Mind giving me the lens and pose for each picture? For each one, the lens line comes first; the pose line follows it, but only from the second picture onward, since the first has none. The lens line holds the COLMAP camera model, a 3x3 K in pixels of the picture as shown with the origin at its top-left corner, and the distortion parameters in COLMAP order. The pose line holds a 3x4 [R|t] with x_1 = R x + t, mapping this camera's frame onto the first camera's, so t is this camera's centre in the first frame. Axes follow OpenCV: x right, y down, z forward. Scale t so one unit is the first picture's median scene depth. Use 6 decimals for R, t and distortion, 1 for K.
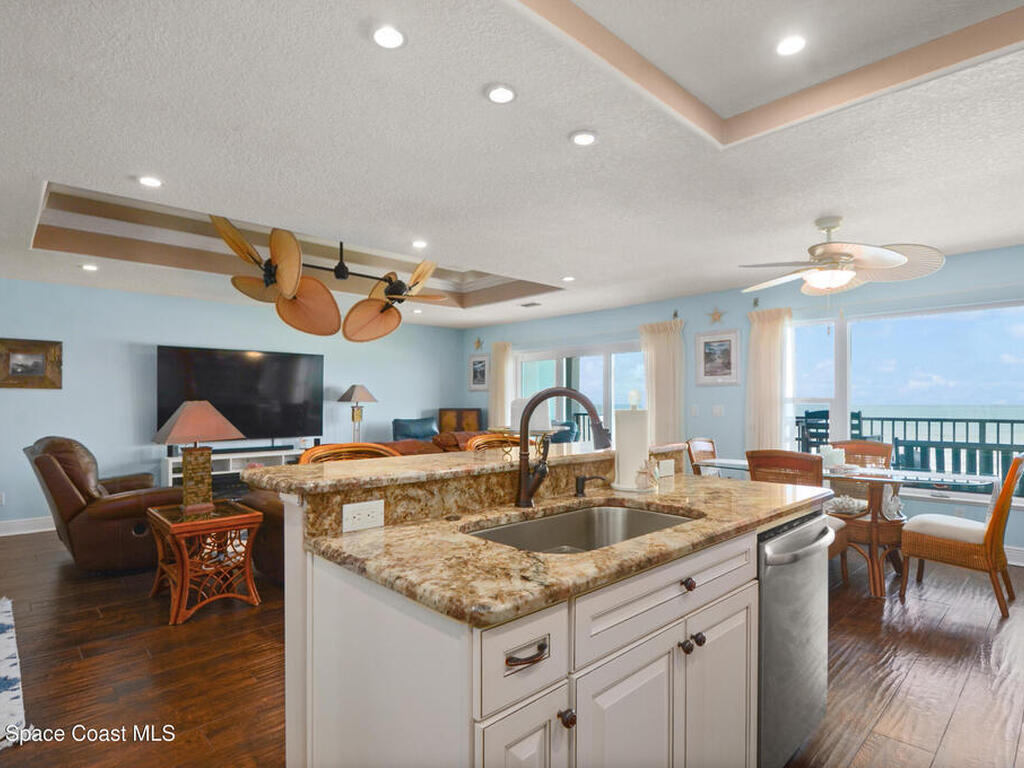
lens RADIAL K [[547.3, 0, 511.4], [0, 547.3, 406.8], [0, 0, 1]] dist [-0.003101, -0.000568]
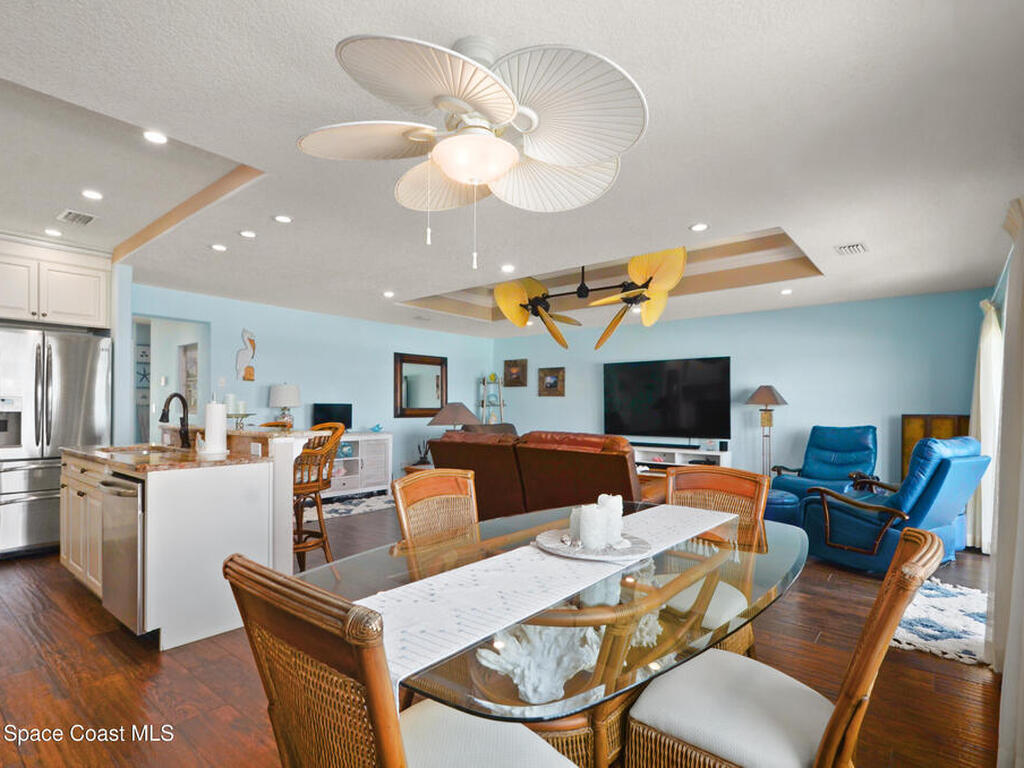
lens RADIAL K [[540.3, 0, 513.3], [0, 540.3, 407.7], [0, 0, 1]] dist [0.001336, 0.000097]
pose [[0.119708, 0.001558, -0.992808, 0.806120], [-0.012863, 0.999917, 0.000018, 0.002731], [0.992726, 0.012768, 0.119718, 0.709866]]
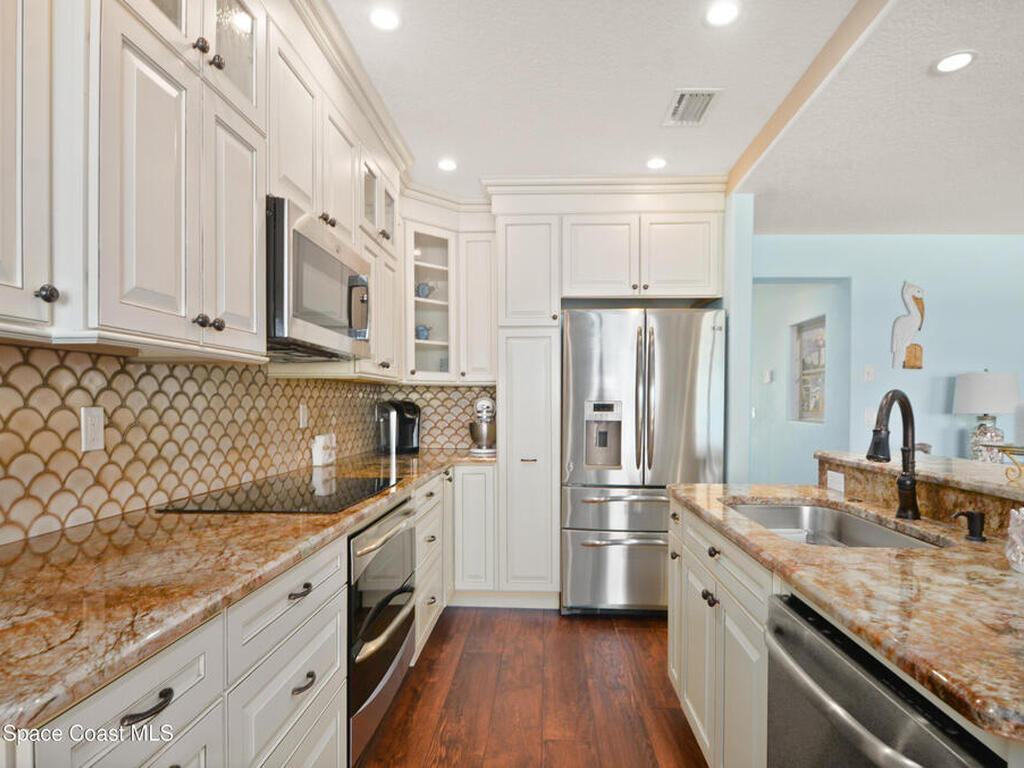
lens RADIAL K [[547.3, 0, 511.4], [0, 547.3, 406.8], [0, 0, 1]] dist [-0.003101, -0.000568]
pose [[-0.730885, 0.001942, -0.682498, 0.402650], [-0.009237, 0.999876, 0.012737, -0.004678], [0.682438, 0.015614, -0.730777, 0.425283]]
